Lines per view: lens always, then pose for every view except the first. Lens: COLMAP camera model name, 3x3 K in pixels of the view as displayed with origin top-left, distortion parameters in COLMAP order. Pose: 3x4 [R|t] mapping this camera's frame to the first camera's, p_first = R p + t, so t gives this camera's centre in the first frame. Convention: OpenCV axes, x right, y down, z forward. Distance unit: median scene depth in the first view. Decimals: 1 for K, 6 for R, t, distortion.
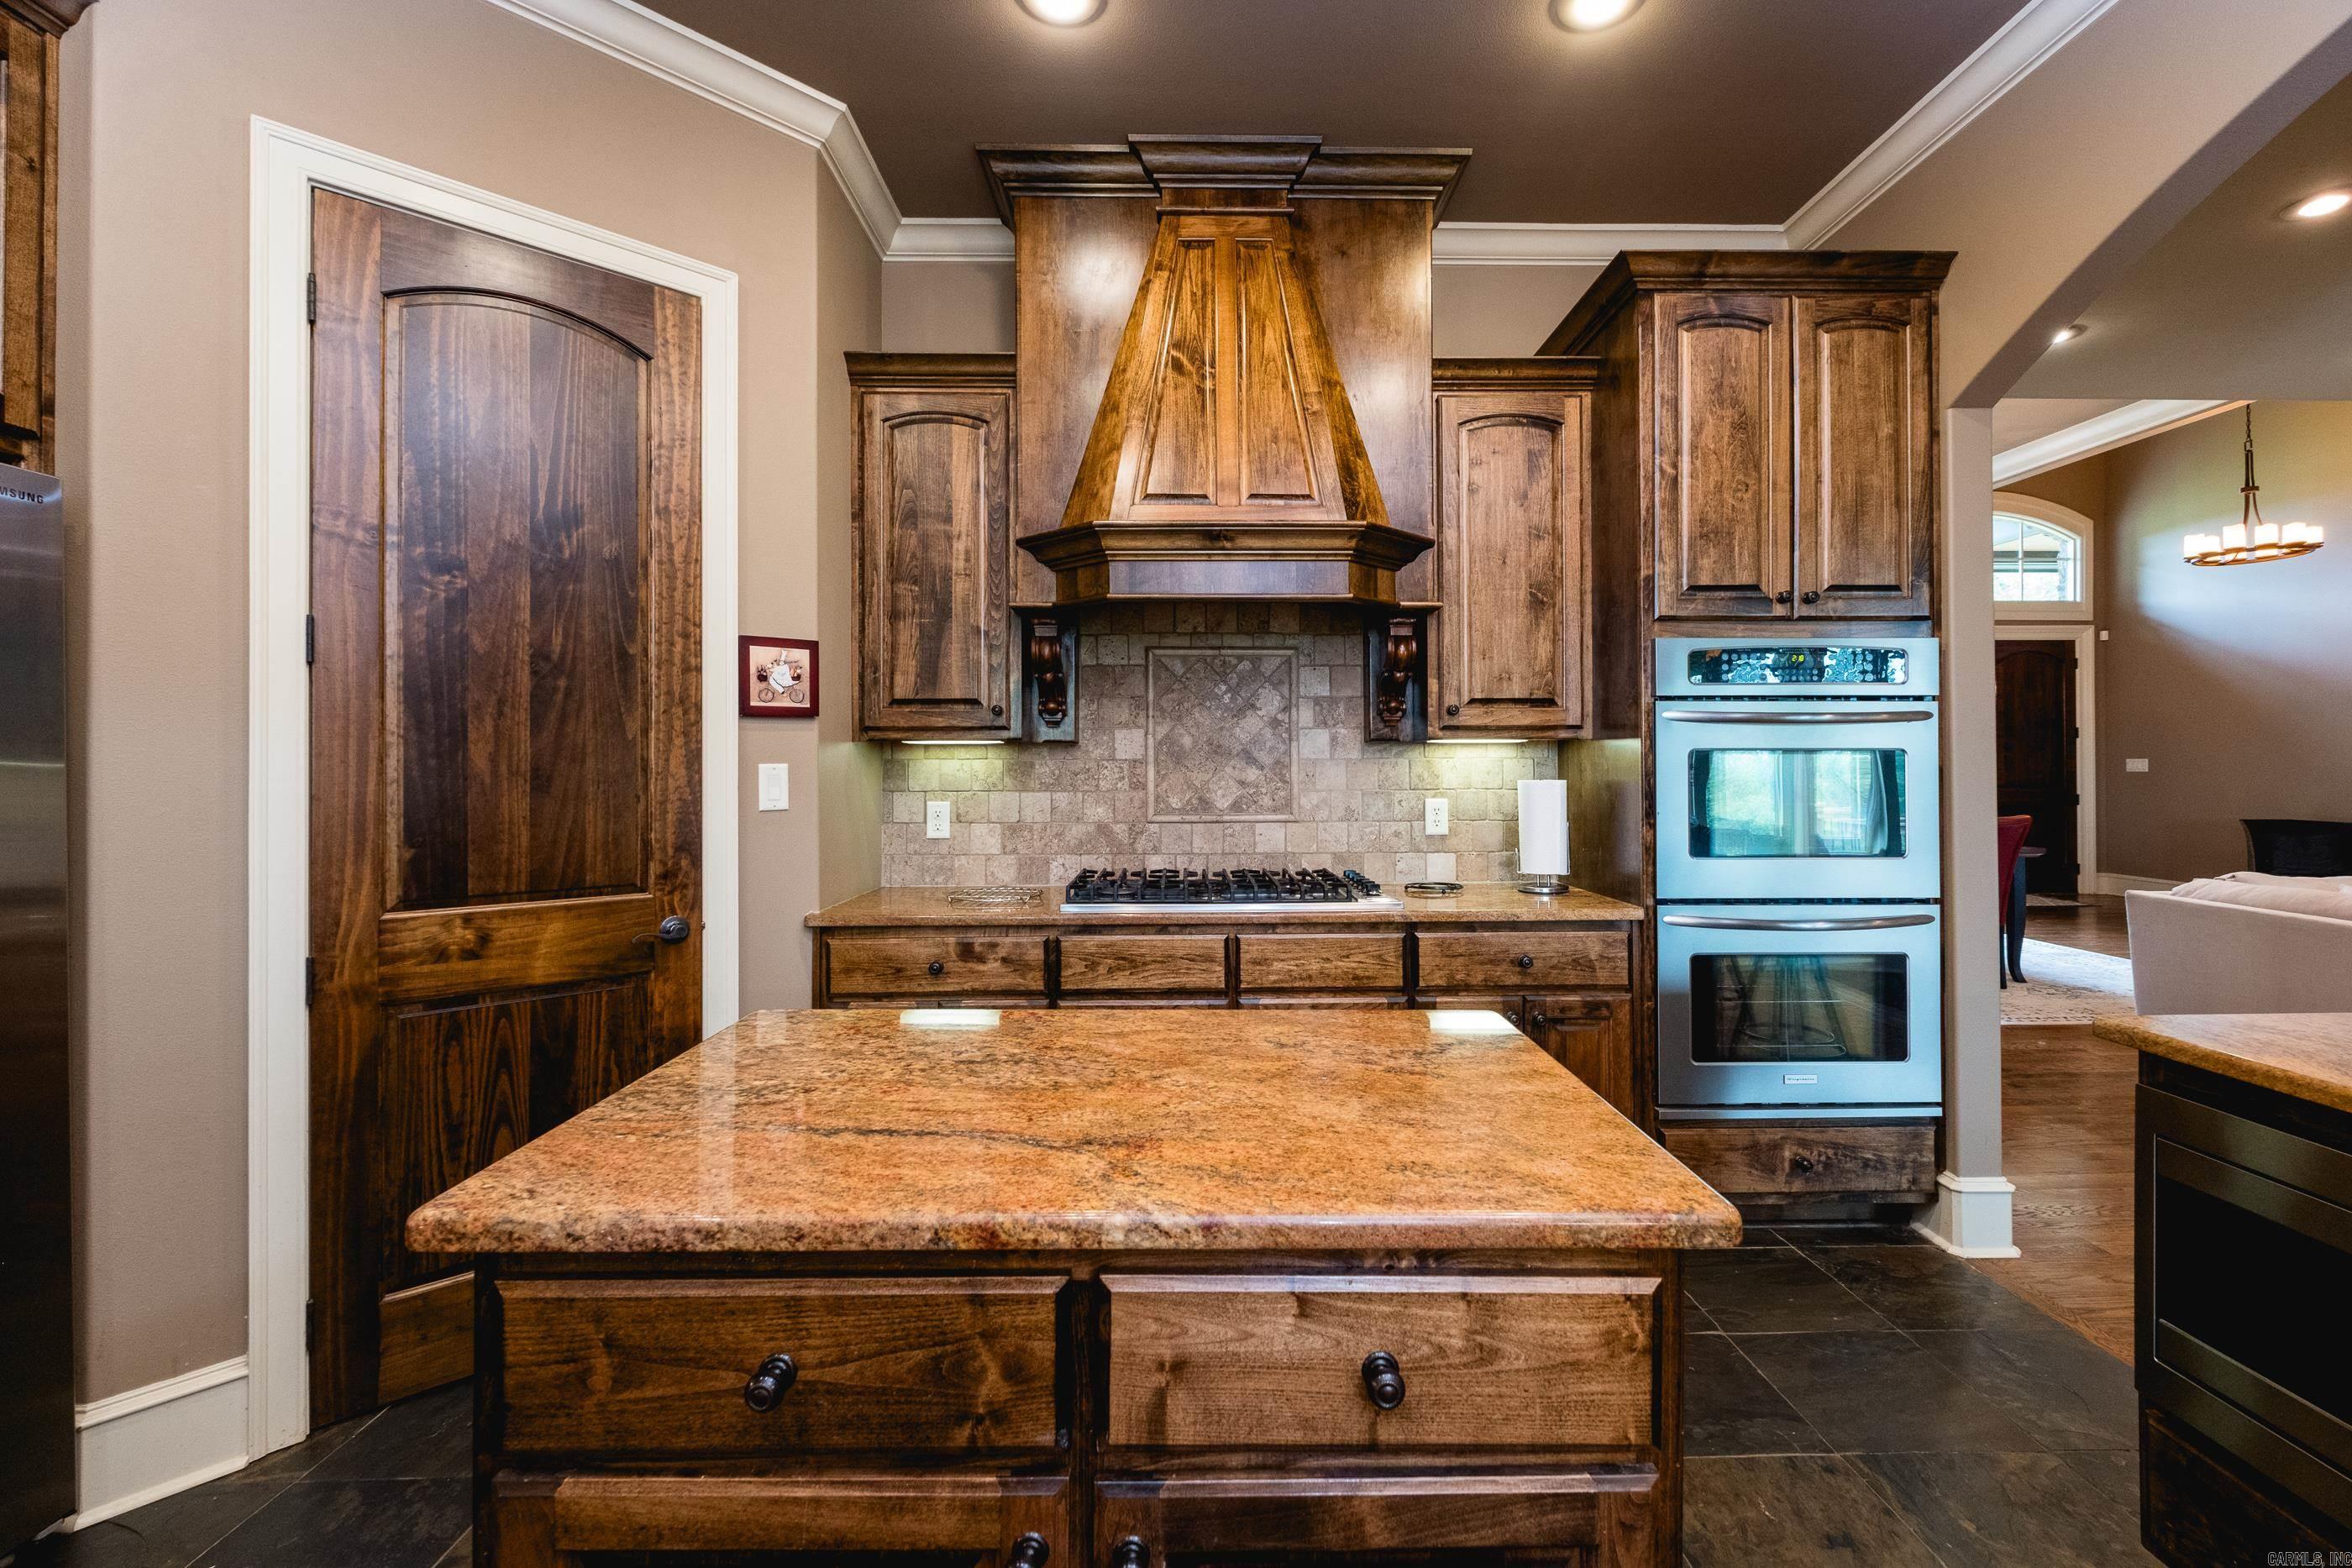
lens RADIAL K [[1020.0, 0, 1211.5], [0, 1020.0, 759.4], [0, 0, 1]] dist [0.007890, -0.004660]
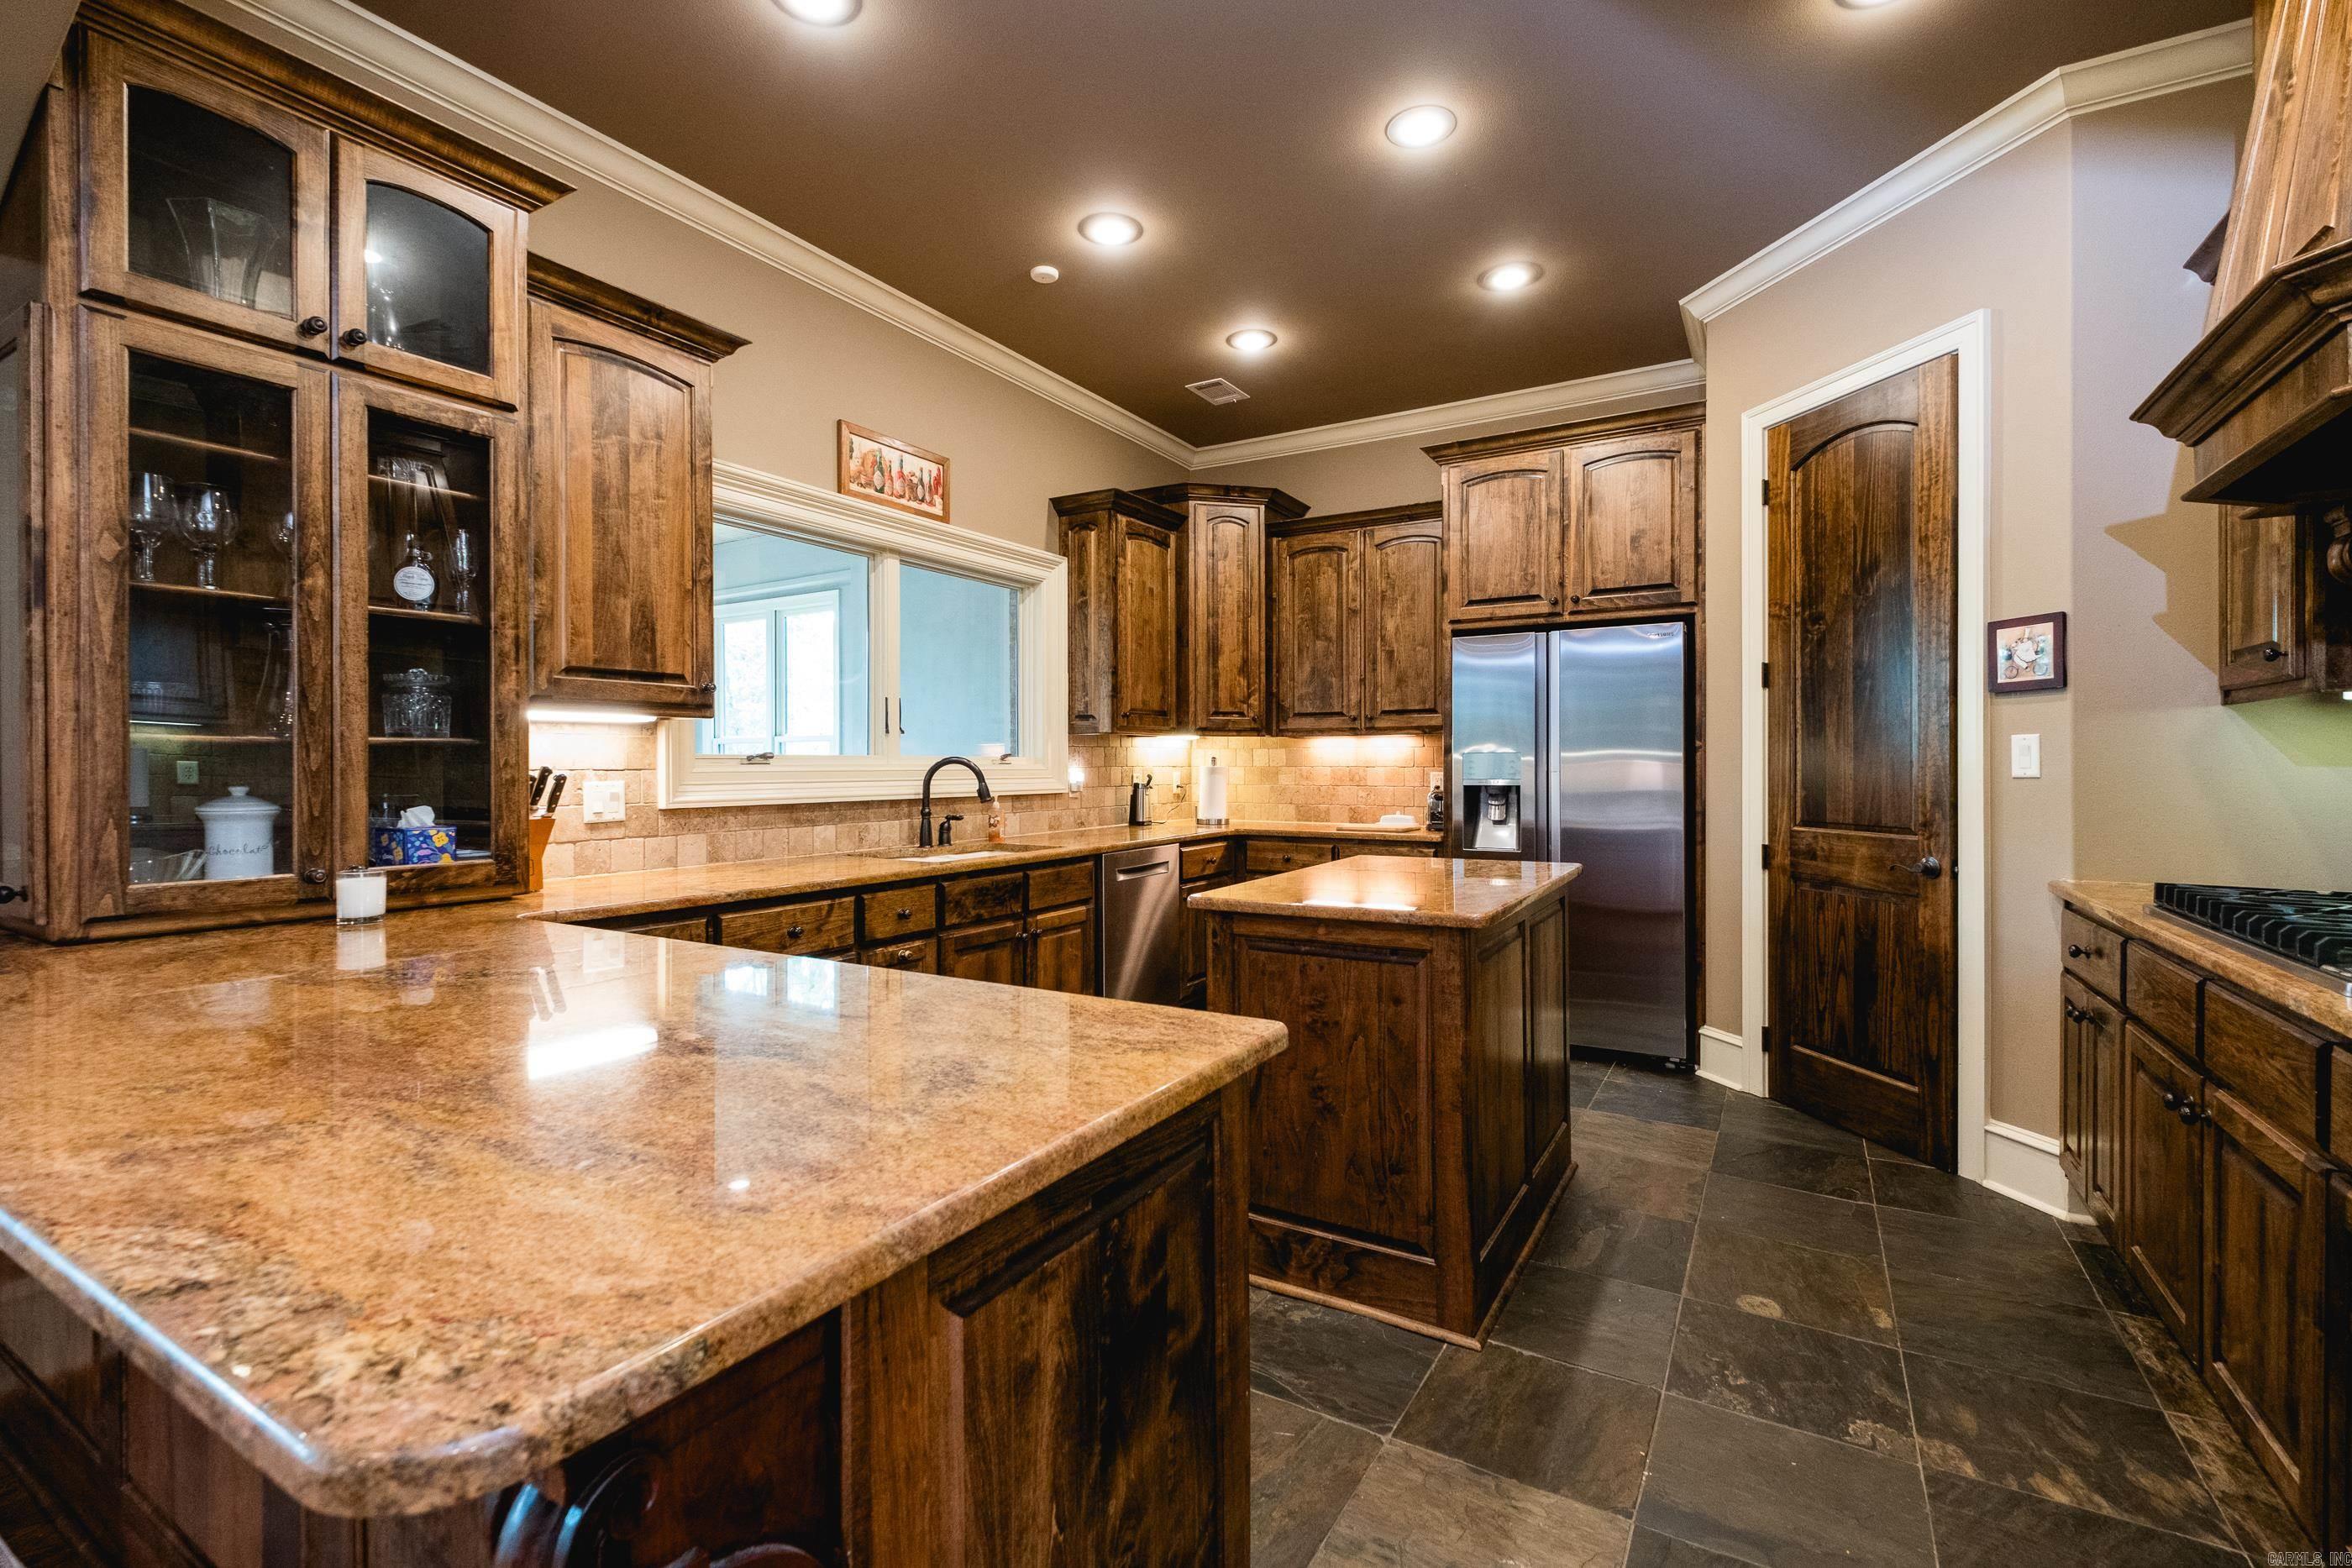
lens RADIAL K [[1020.0, 0, 1178.8], [0, 1020.0, 763.7], [0, 0, 1]] dist [0.007890, -0.004660]
pose [[-0.535700, 0.004483, -0.844397, 0.904716], [0.009403, 0.999956, -0.000657, 0.025673], [0.844356, -0.008292, -0.535718, 0.775679]]
